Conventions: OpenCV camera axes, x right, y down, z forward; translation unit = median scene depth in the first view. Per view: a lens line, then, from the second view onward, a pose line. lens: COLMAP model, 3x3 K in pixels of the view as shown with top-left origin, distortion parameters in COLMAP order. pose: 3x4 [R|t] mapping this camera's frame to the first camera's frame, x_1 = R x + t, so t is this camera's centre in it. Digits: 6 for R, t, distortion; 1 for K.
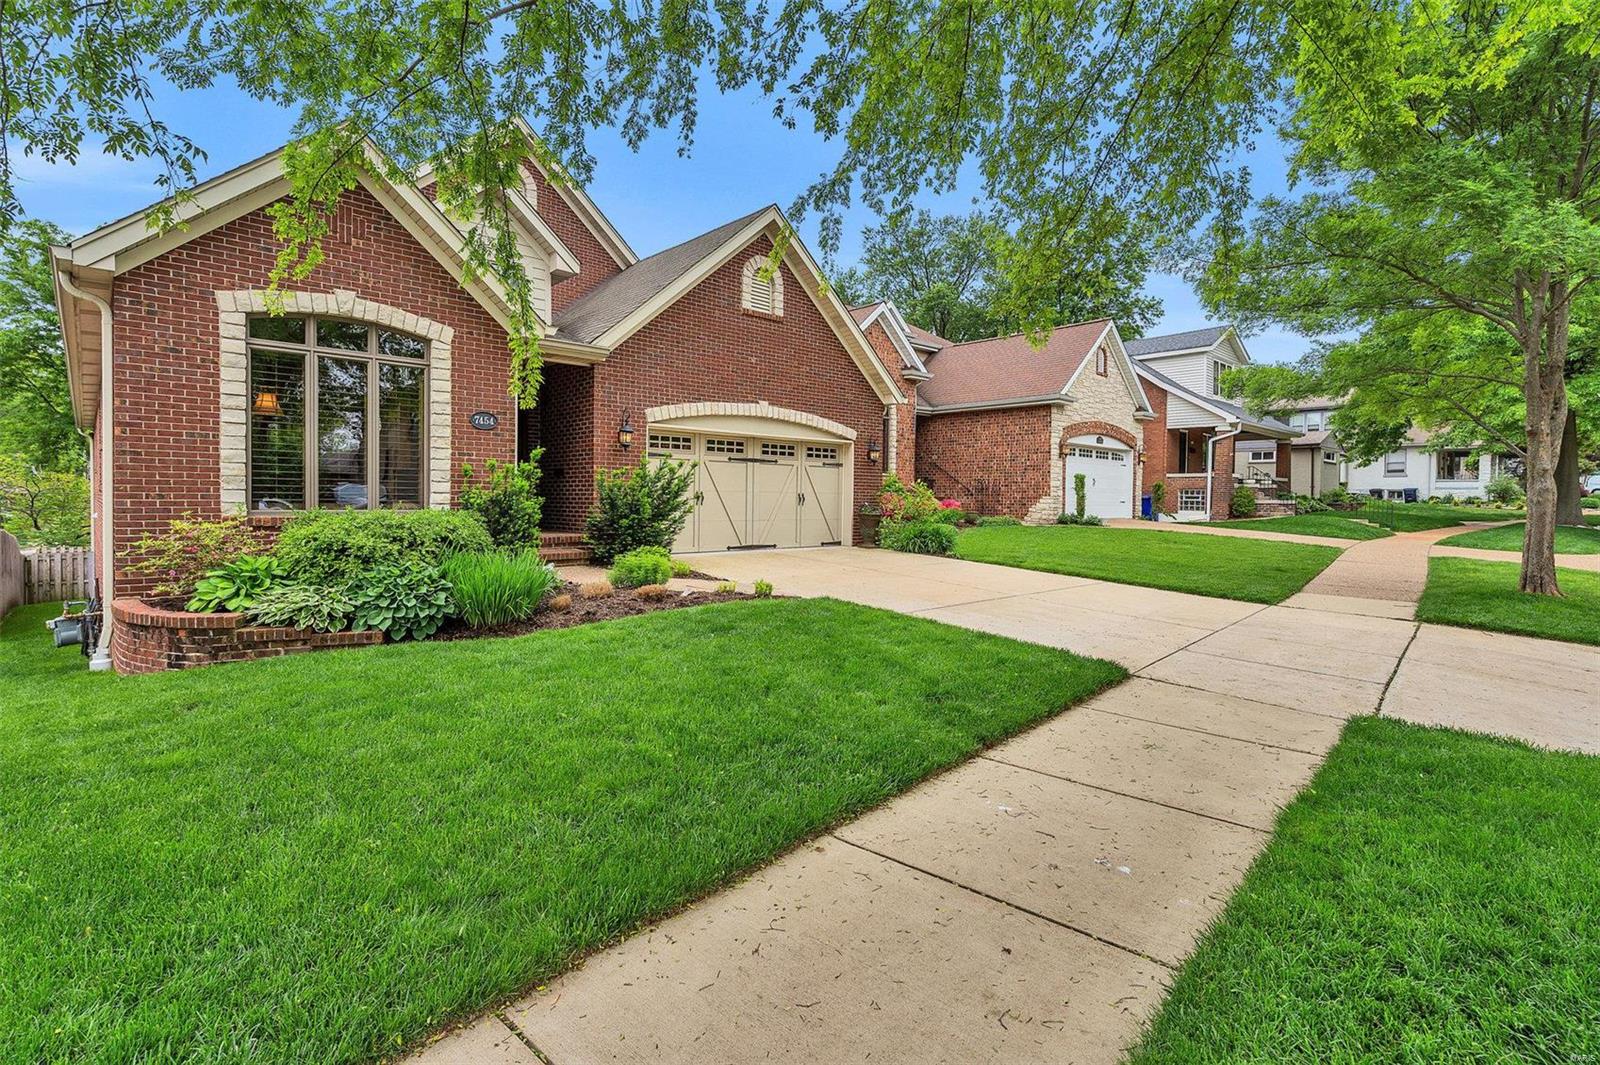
lens RADIAL K [[760.7, 0, 780.4], [0, 760.7, 512.2], [0, 0, 1]] dist [0.000191, 0.000450]
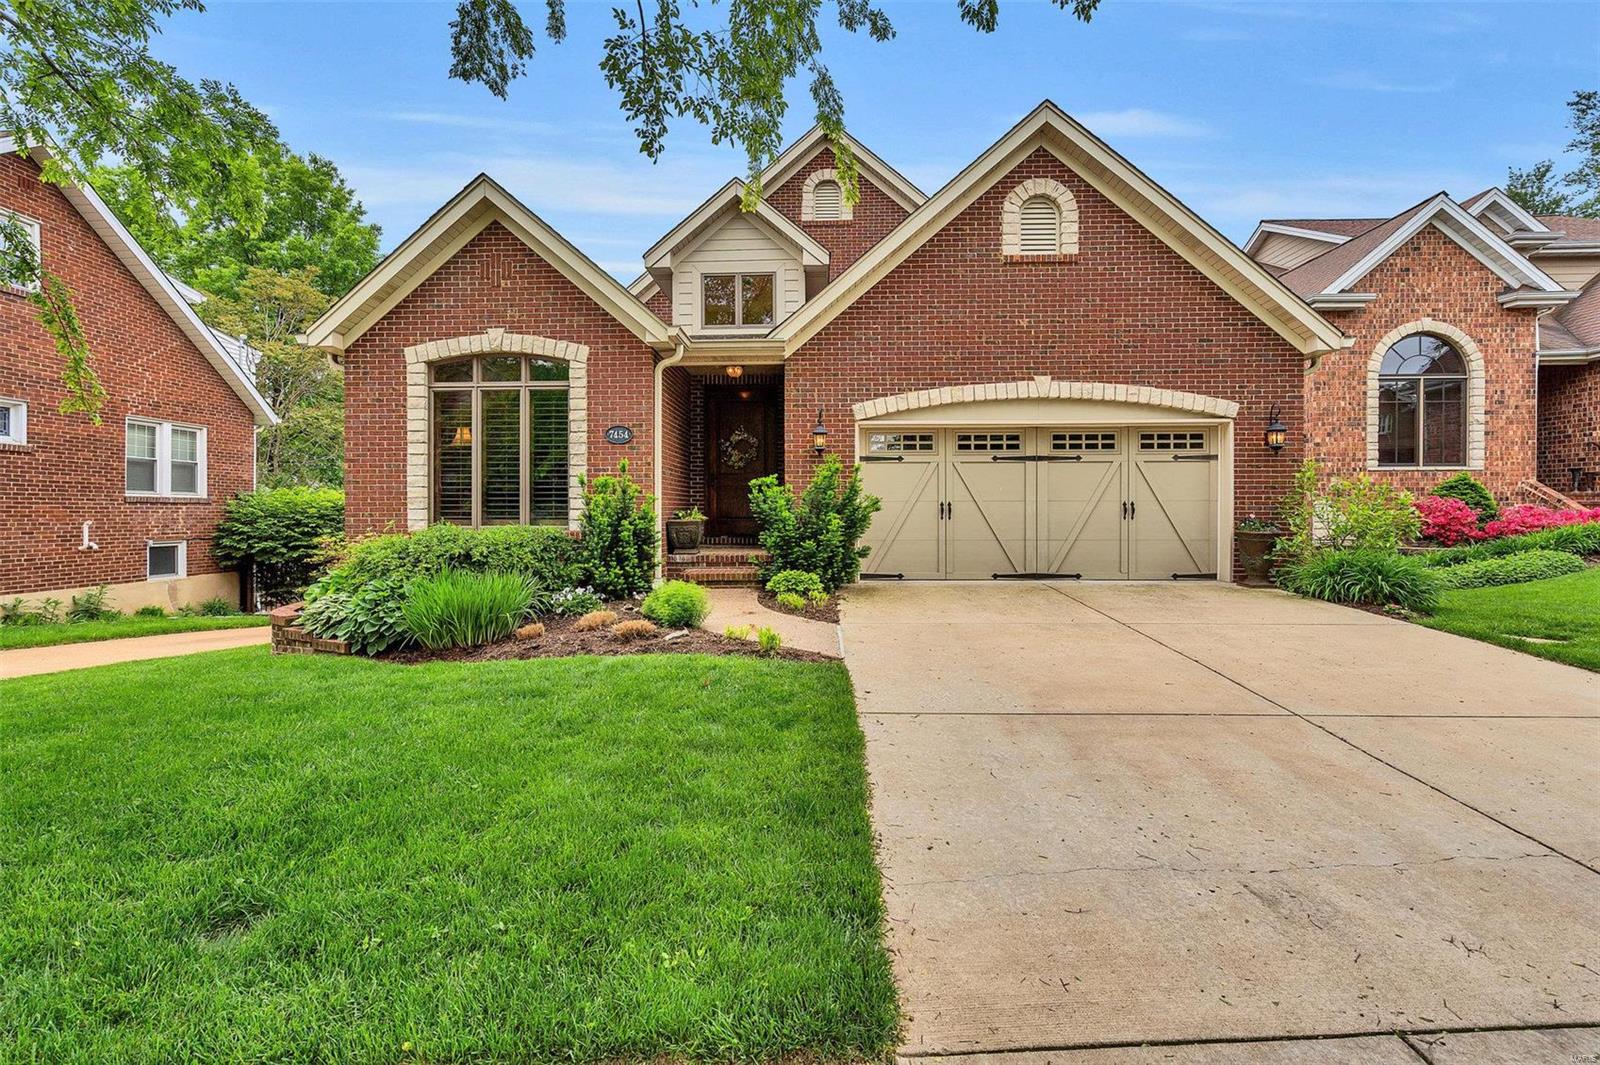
lens RADIAL K [[729.9, 0, 794.3], [0, 729.9, 511.4], [0, 0, 1]] dist [-0.005969, 0.000740]
pose [[0.710089, -0.009556, -0.704048, 0.313691], [-0.002598, 0.999866, -0.016191, -0.005285], [0.704108, 0.013326, 0.709968, 0.358042]]
